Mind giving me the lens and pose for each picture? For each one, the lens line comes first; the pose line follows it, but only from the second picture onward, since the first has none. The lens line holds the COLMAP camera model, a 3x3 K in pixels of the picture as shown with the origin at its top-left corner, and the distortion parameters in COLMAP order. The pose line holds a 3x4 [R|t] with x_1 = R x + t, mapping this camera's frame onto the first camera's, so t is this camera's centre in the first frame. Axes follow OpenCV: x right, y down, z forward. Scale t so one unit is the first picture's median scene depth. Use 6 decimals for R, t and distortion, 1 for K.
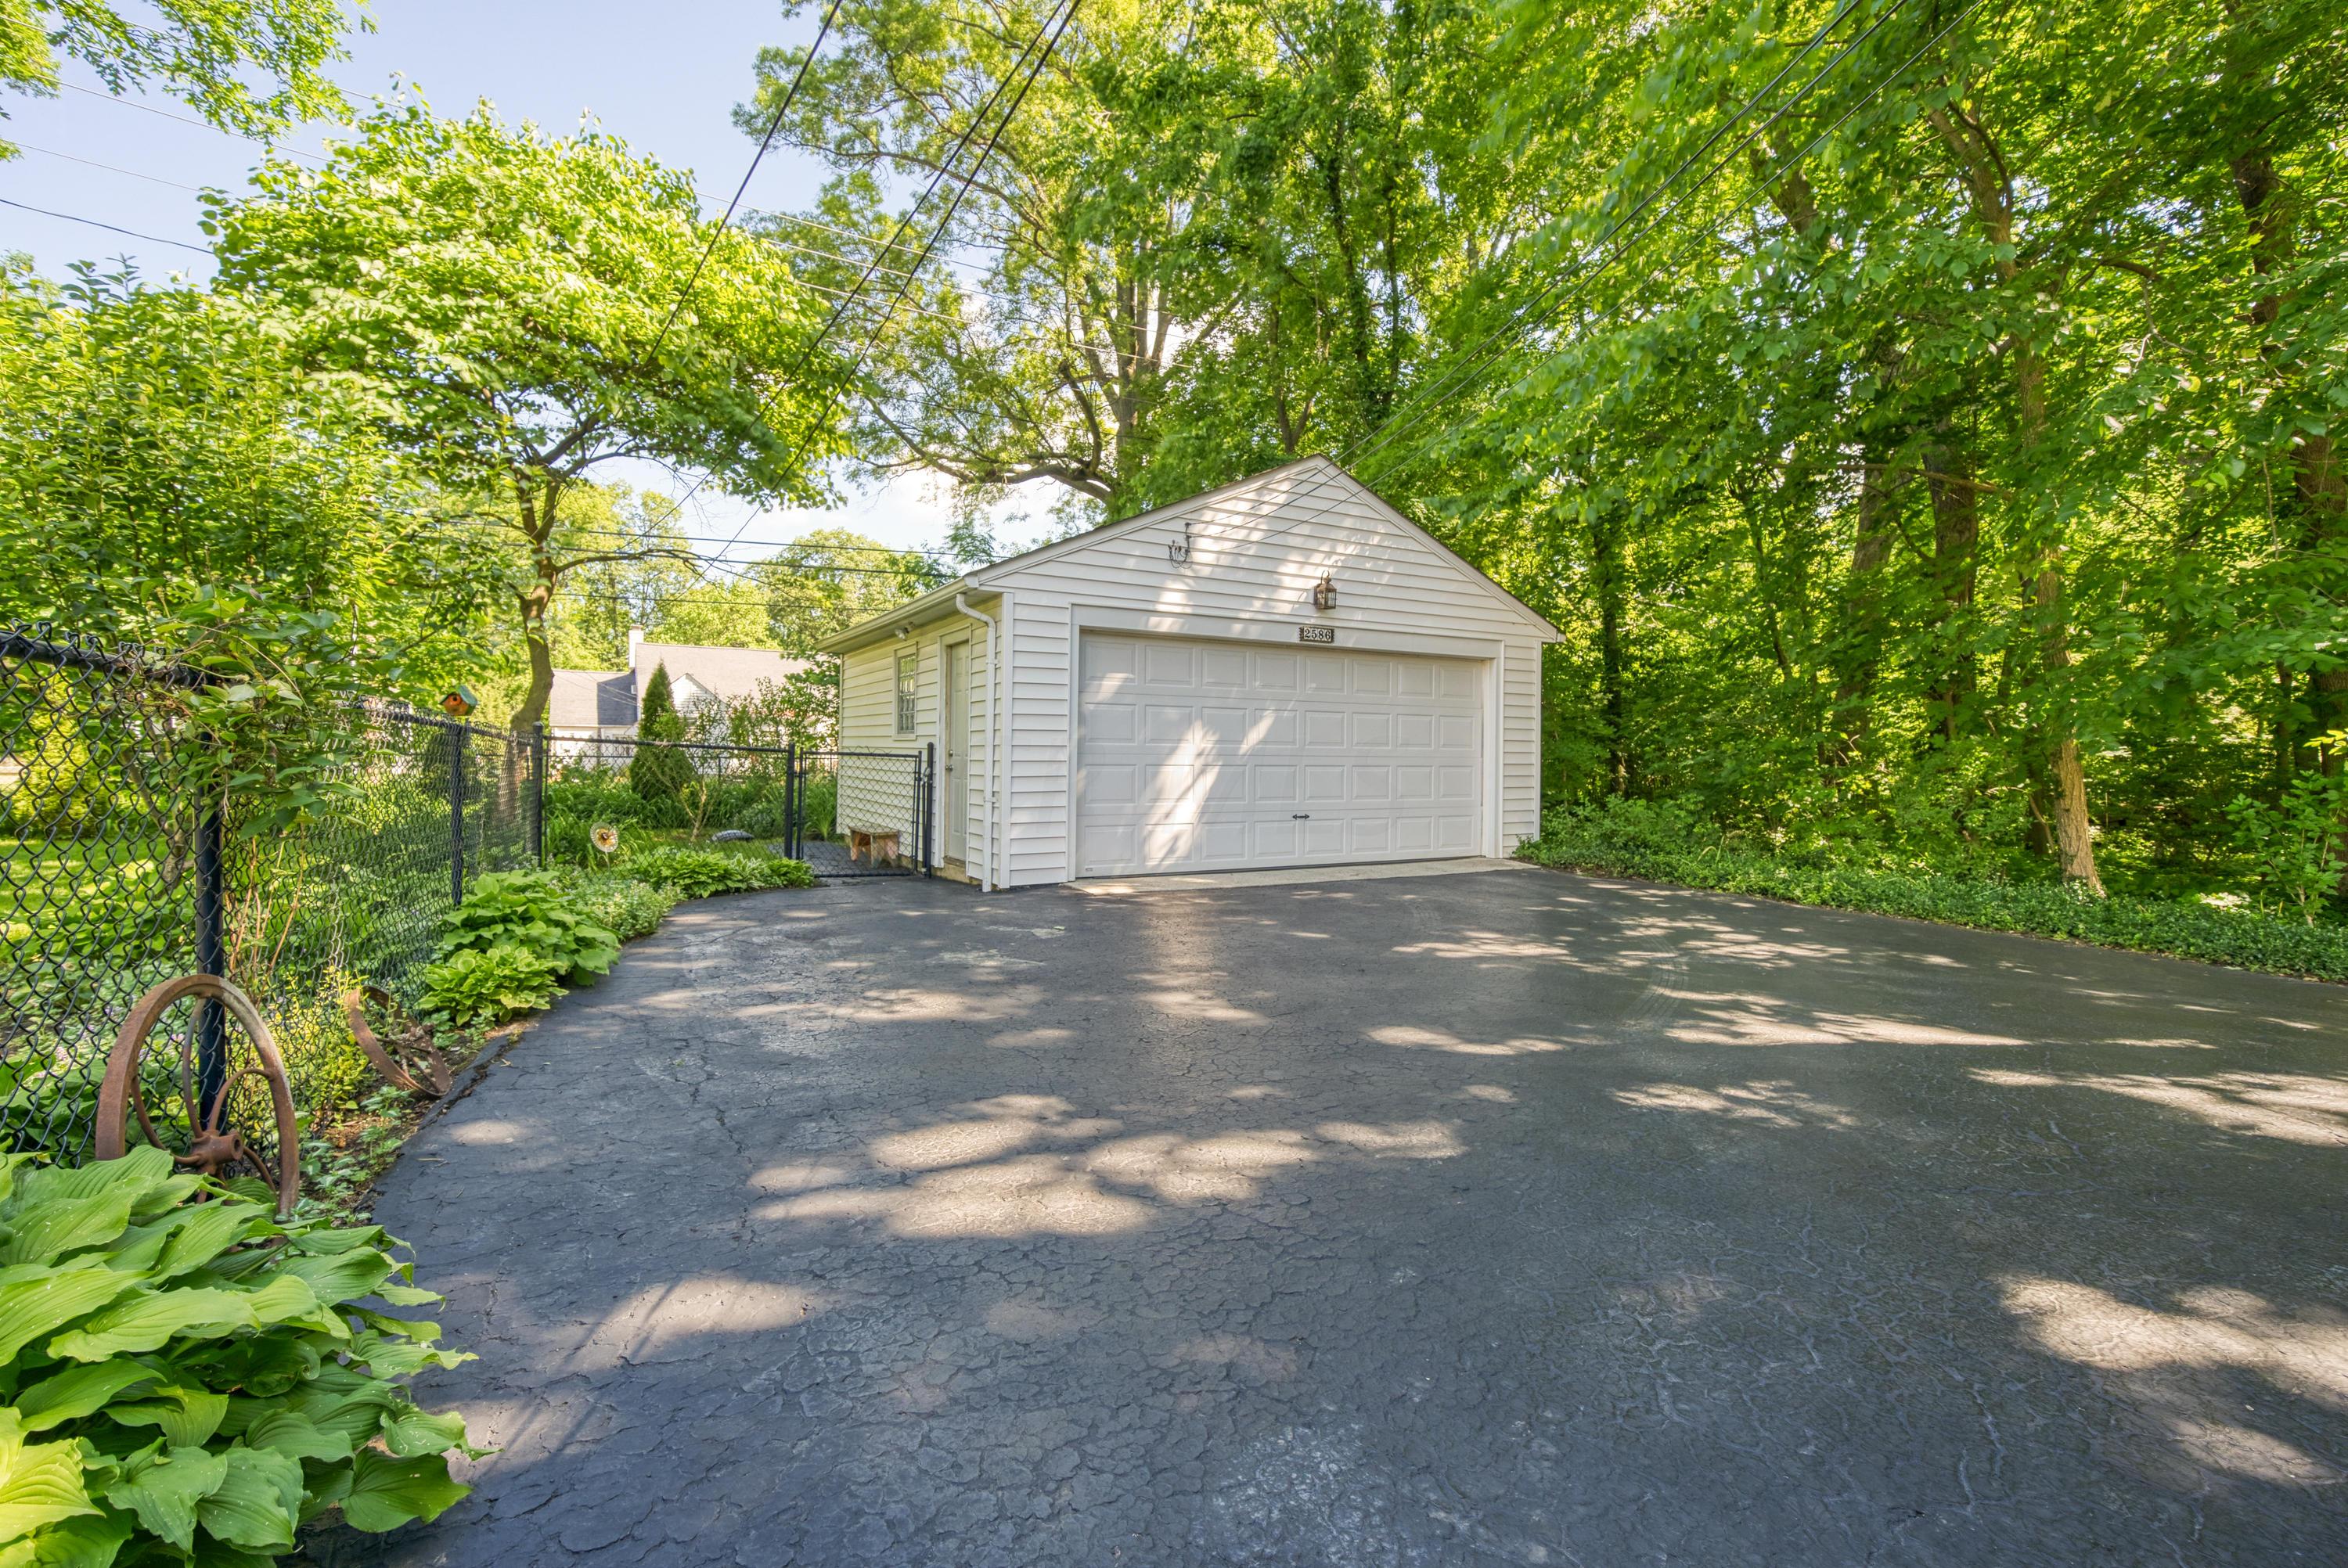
lens RADIAL K [[1026.1, 0, 1178.3], [0, 1026.1, 777.8], [0, 0, 1]] dist [0.003247, 0.000270]
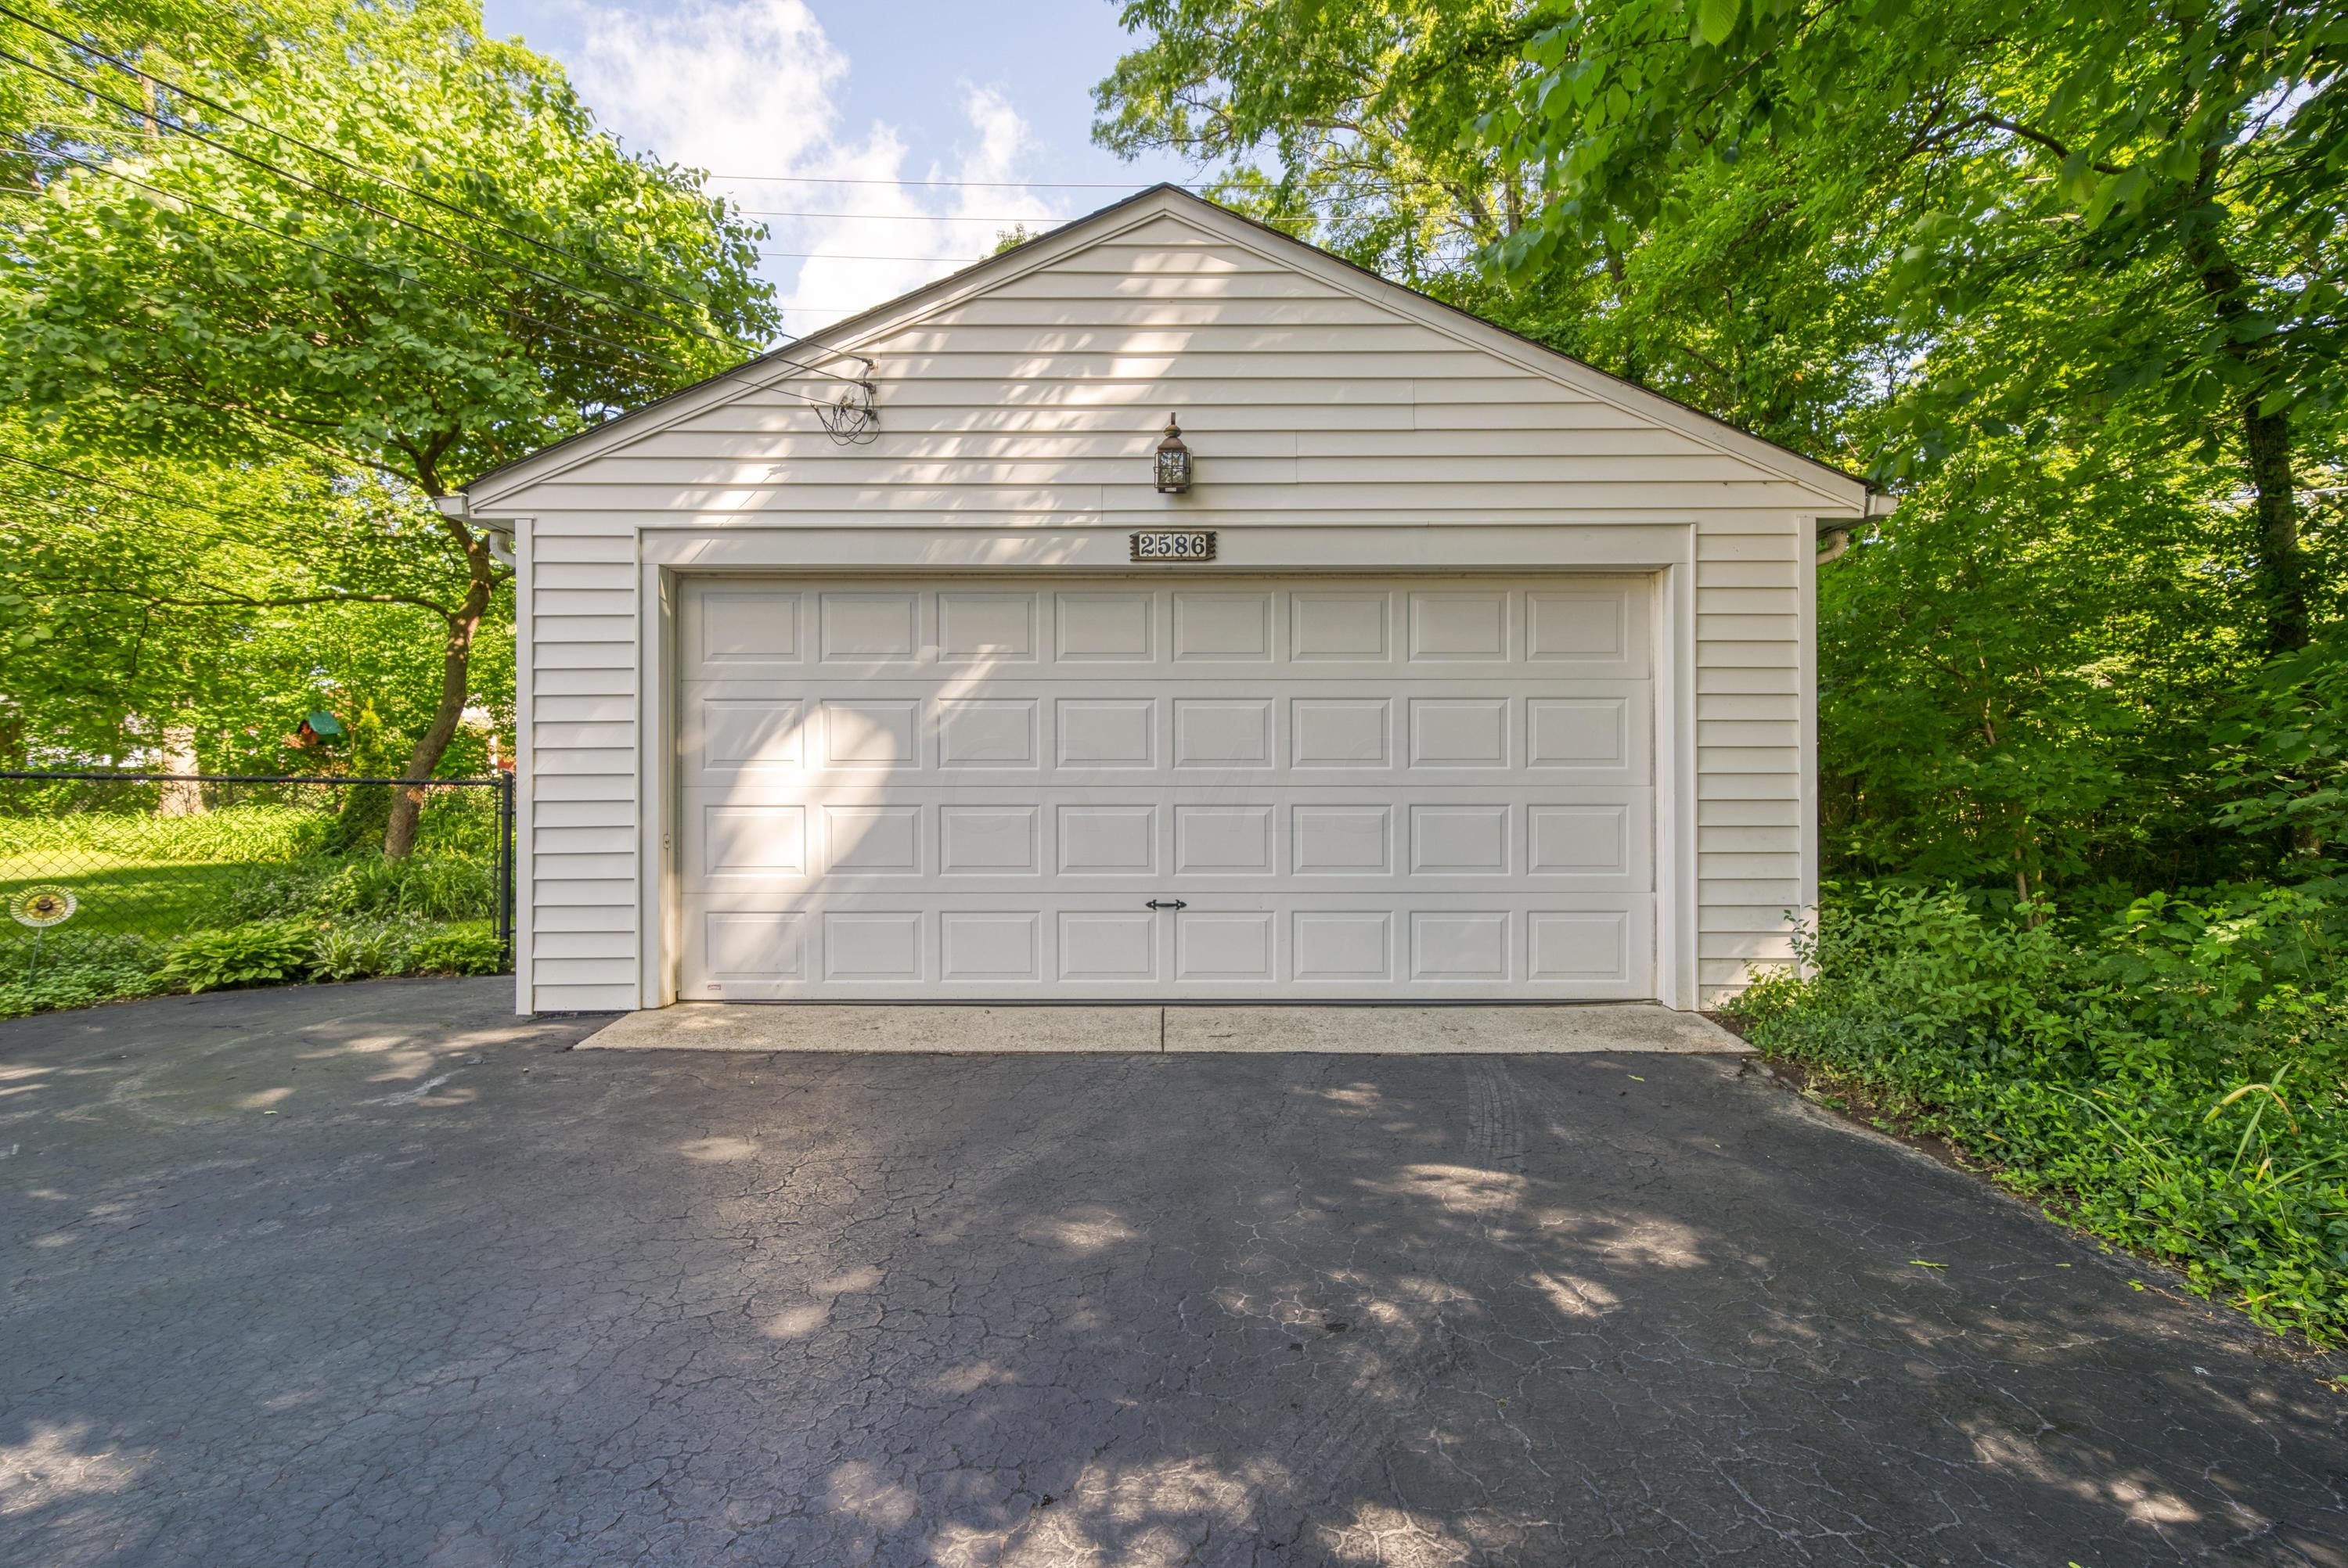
lens RADIAL K [[1018.1, 0, 1168.5], [0, 1018.1, 777.6], [0, 0, 1]] dist [0.002955, 0.000459]
pose [[0.865889, -0.006514, -0.500194, 0.379899], [-0.002912, 0.999833, -0.018062, -0.017468], [0.500228, 0.017097, 0.865725, 0.568229]]
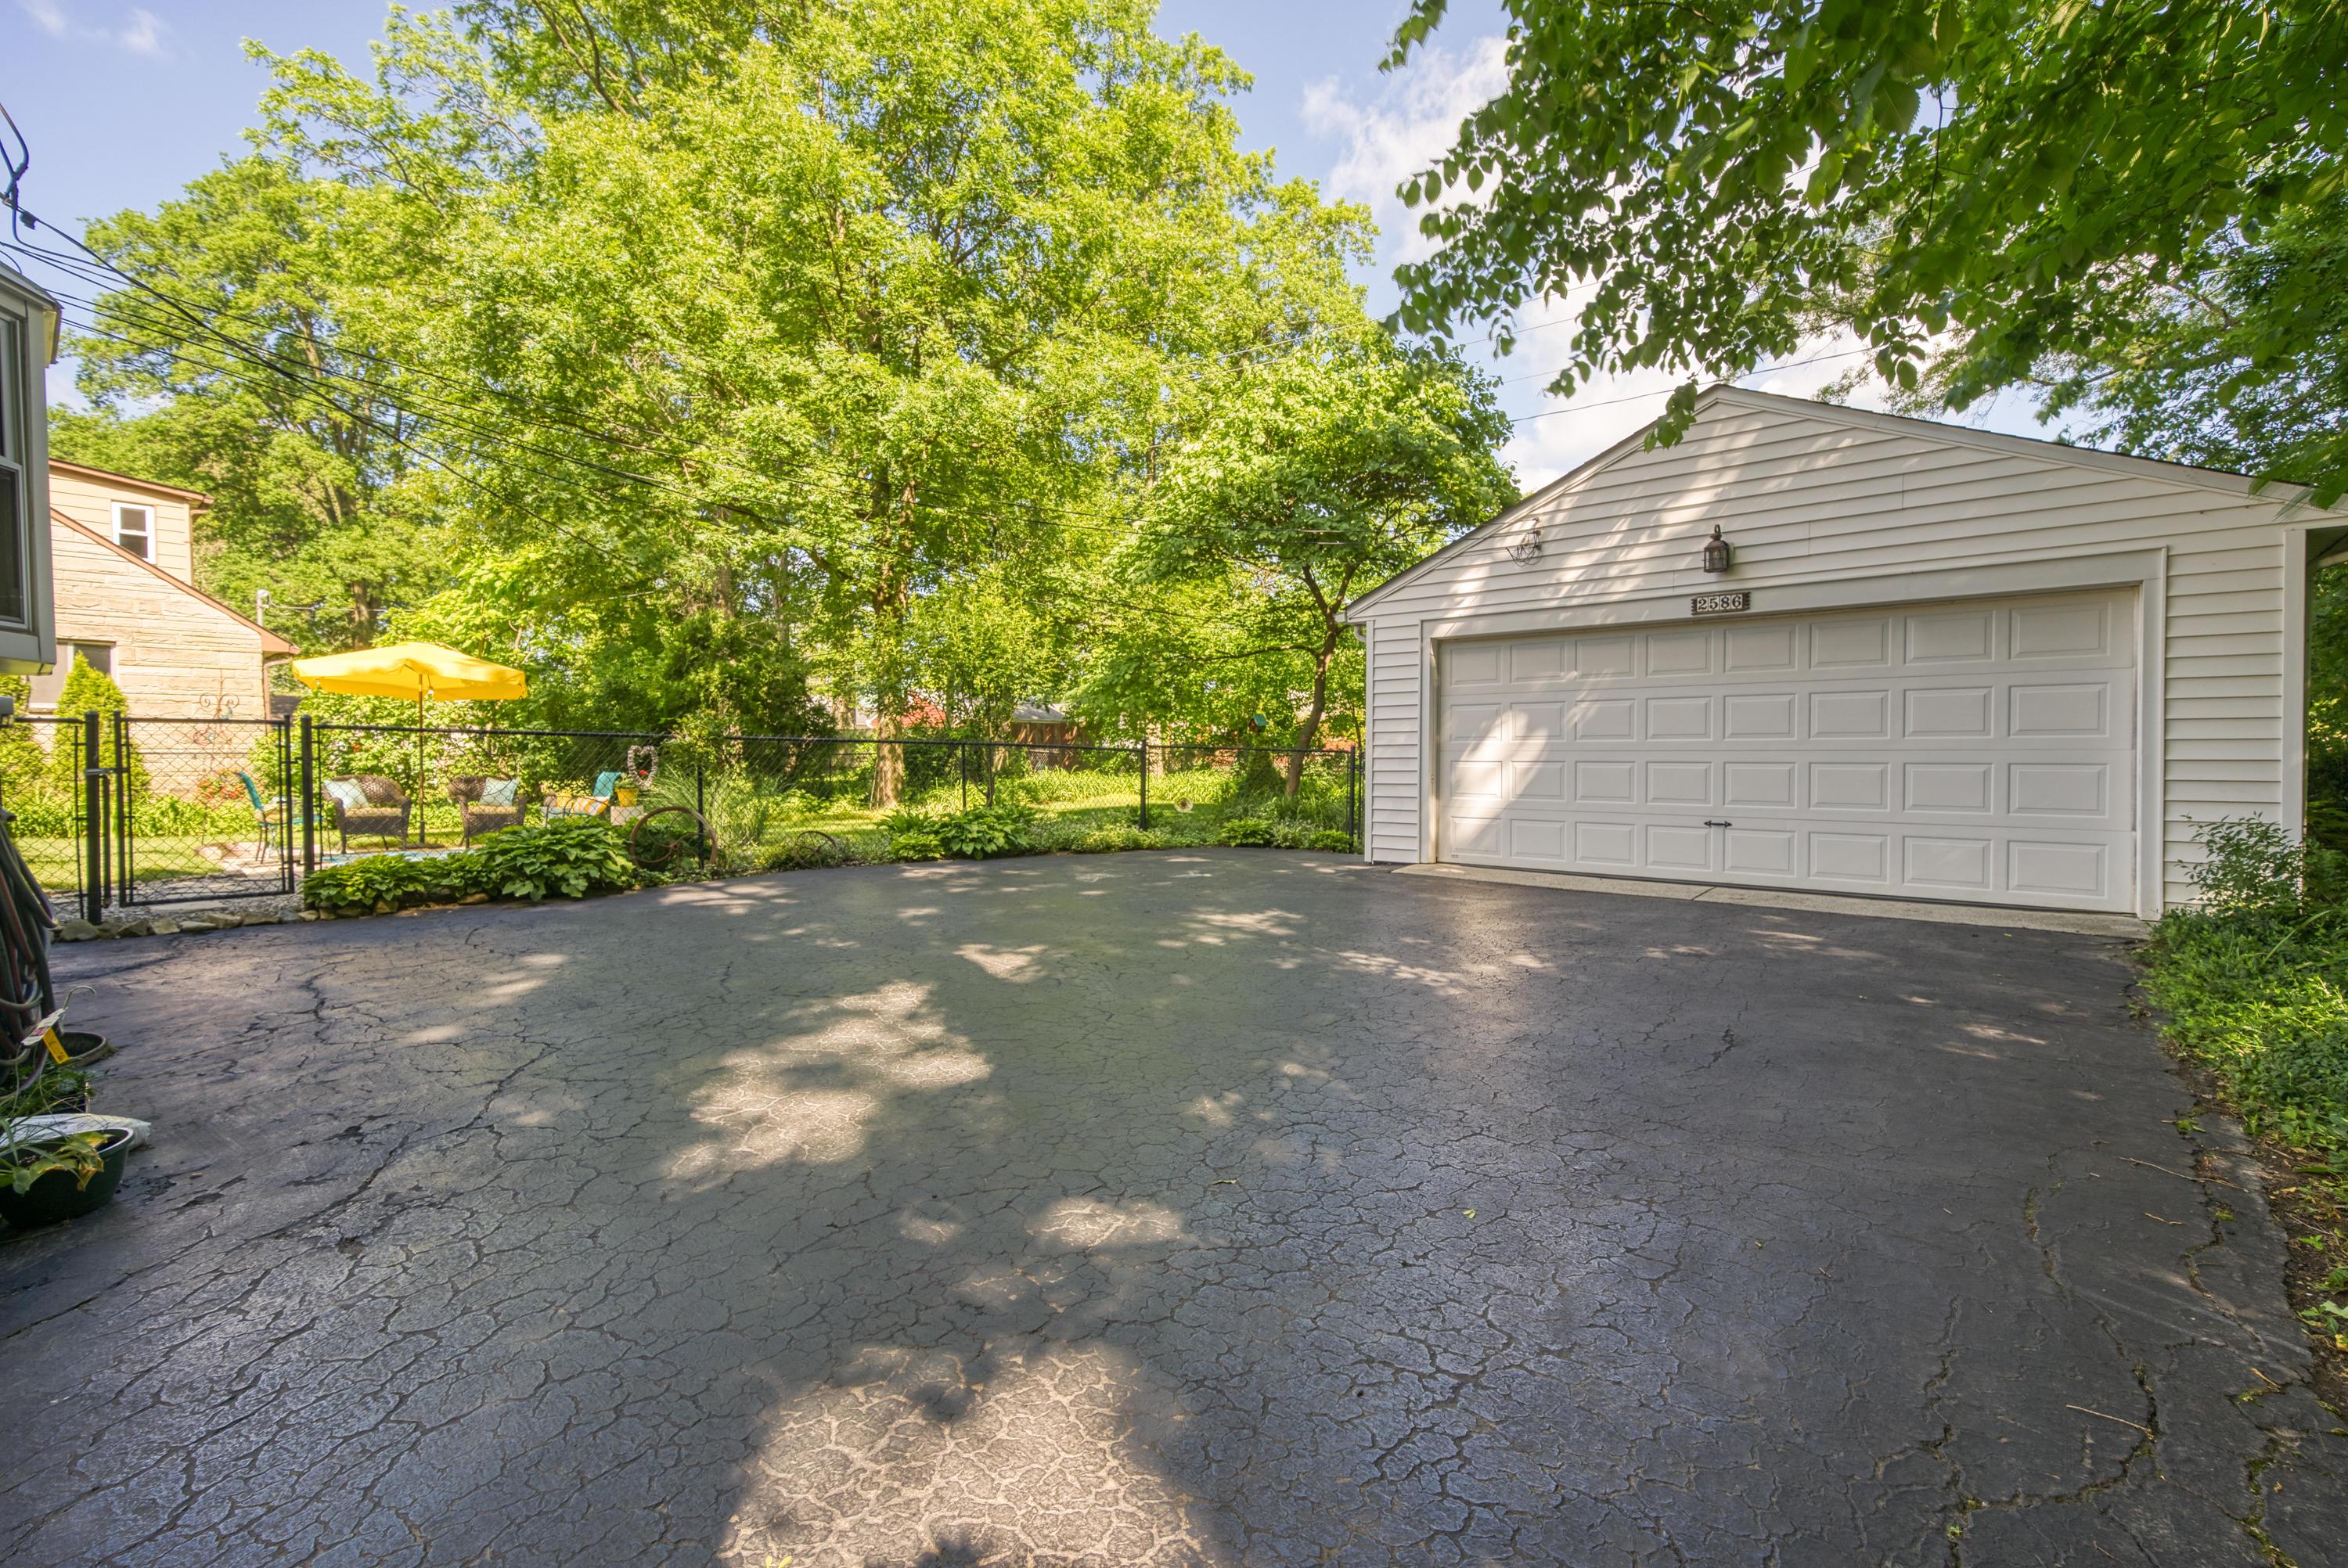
lens RADIAL K [[1018.1, 0, 1168.5], [0, 1018.1, 777.6], [0, 0, 1]] dist [0.002955, 0.000459]
pose [[0.325534, 0.013878, -0.945428, 0.759480], [-0.017838, 0.999804, 0.008534, 0.000284], [0.945362, 0.014086, 0.325718, 0.319495]]
